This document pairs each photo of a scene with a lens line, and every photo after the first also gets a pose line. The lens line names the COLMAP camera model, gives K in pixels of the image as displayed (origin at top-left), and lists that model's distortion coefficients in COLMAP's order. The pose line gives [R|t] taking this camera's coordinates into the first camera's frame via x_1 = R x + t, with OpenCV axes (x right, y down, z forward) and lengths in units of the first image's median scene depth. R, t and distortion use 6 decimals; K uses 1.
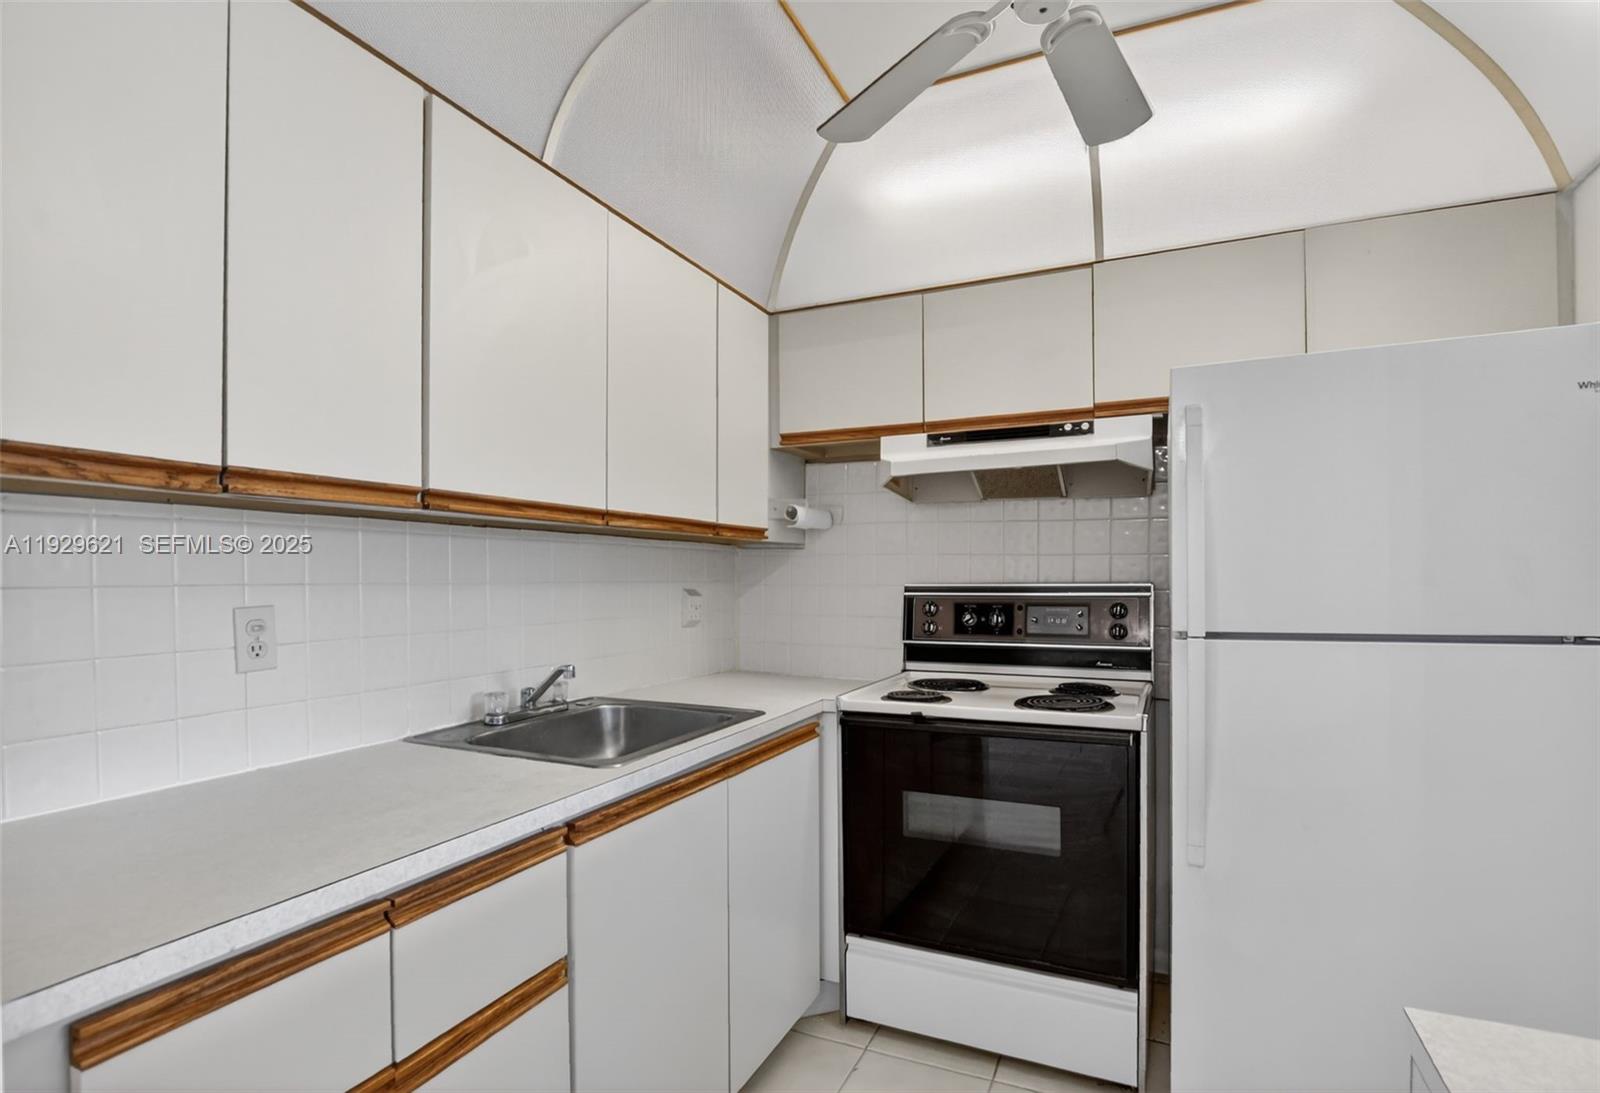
lens RADIAL K [[779.7, 0, 758.4], [0, 779.7, 586.1], [0, 0, 1]] dist [-0.021307, 0.000815]
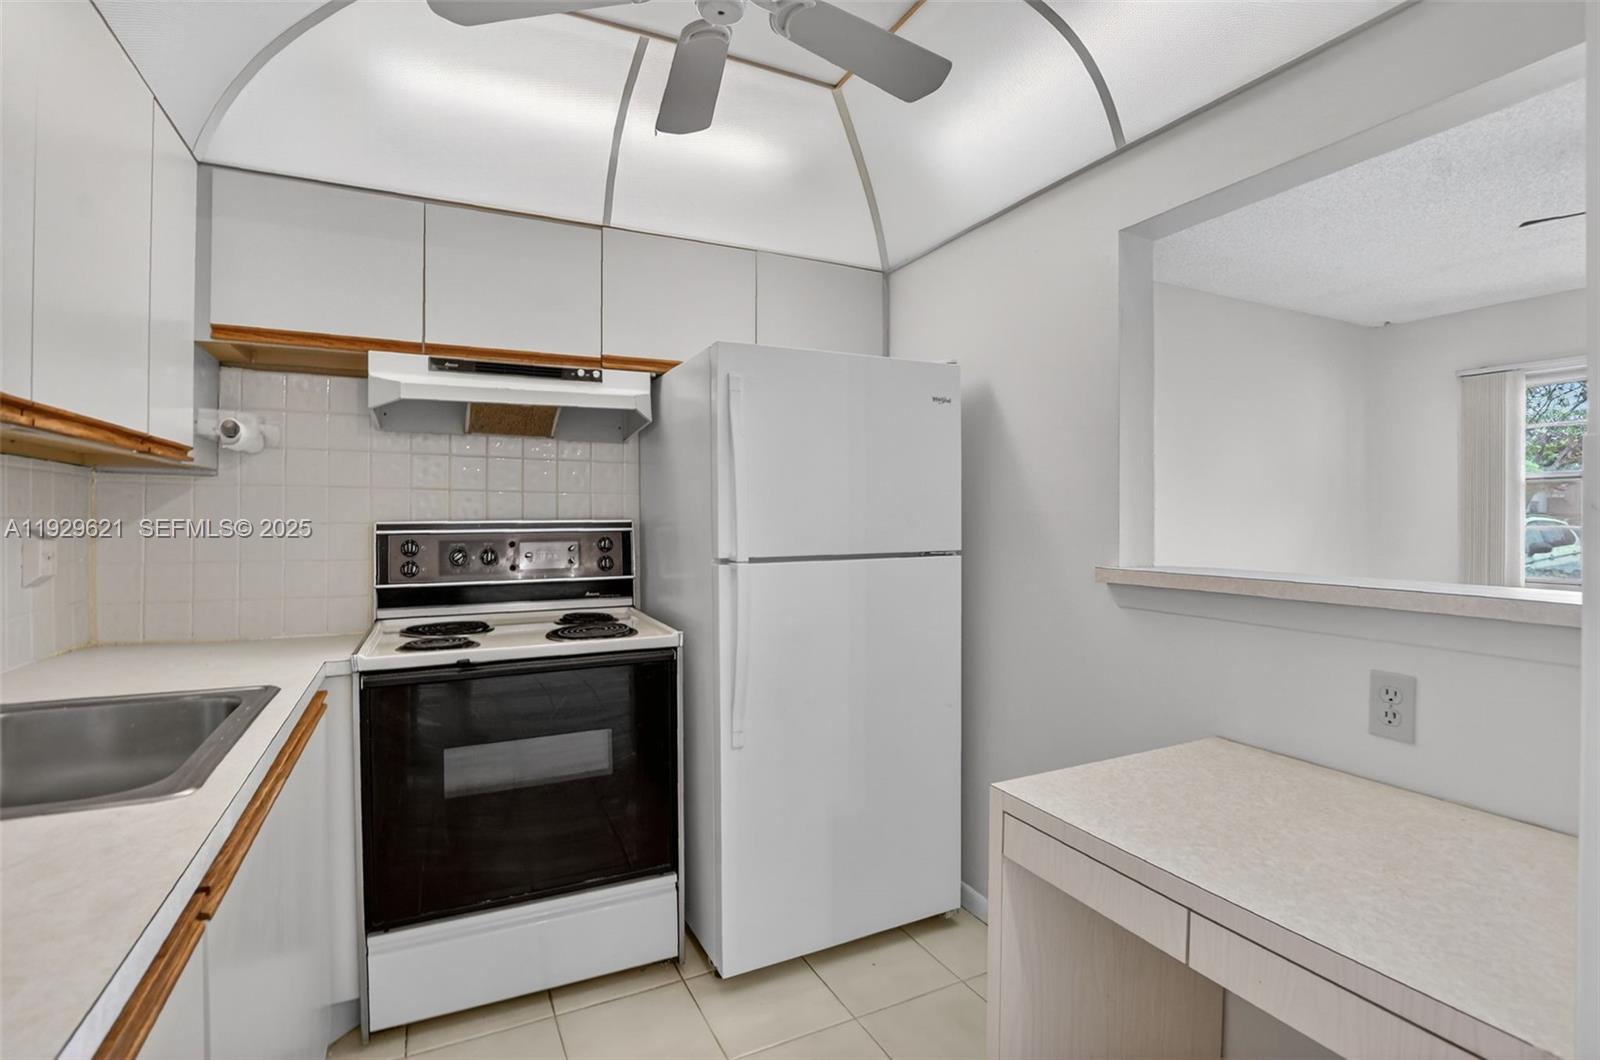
lens RADIAL K [[772.8, 0, 789.4], [0, 772.8, 517.8], [0, 0, 1]] dist [-0.021216, 0.001629]
pose [[0.615584, 0.000067, 0.788071, -0.271258], [0.005919, 0.999971, -0.004708, 0.000845], [-0.788049, 0.007563, 0.615566, 0.131199]]
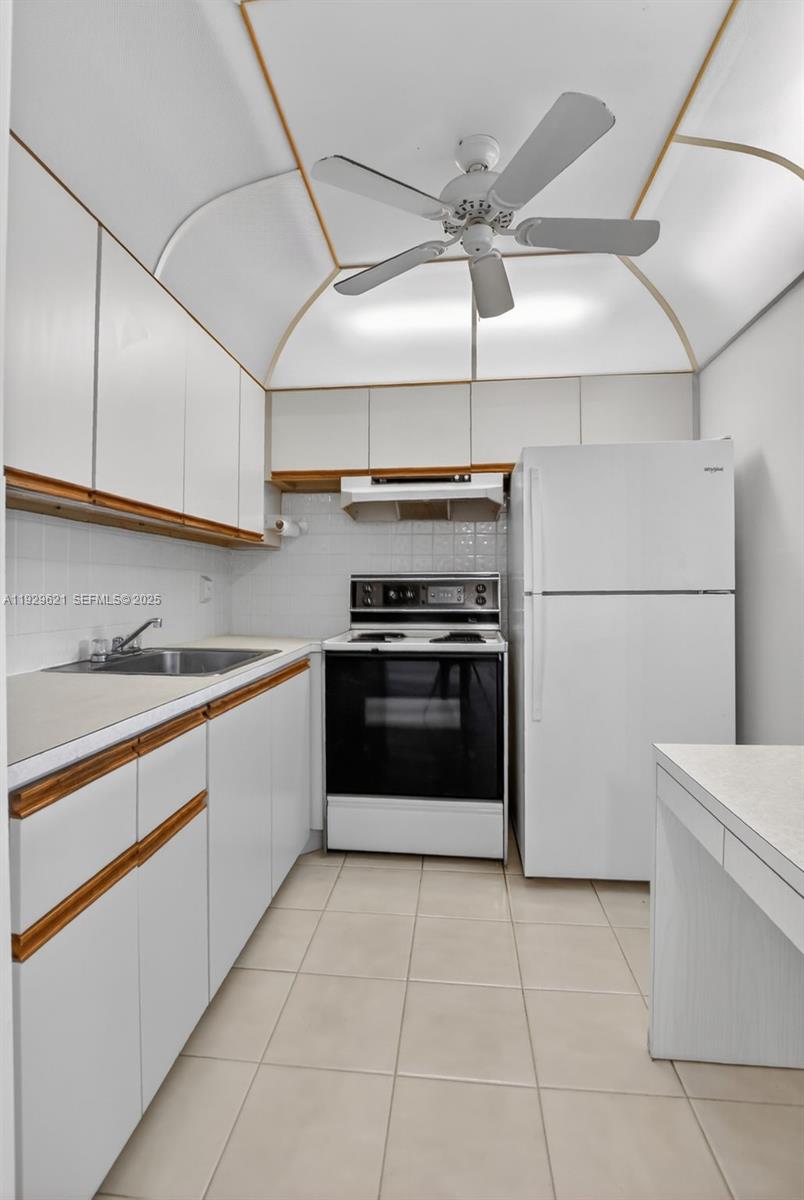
lens RADIAL K [[579.6, 0, 364.5], [0, 579.6, 584.4], [0, 0, 1]] dist [-0.021216, 0.001629]
pose [[0.952589, 0.004833, 0.304222, -0.178334], [-0.000587, 0.999901, -0.014046, 0.046144], [-0.304259, 0.013201, 0.952498, -0.132694]]
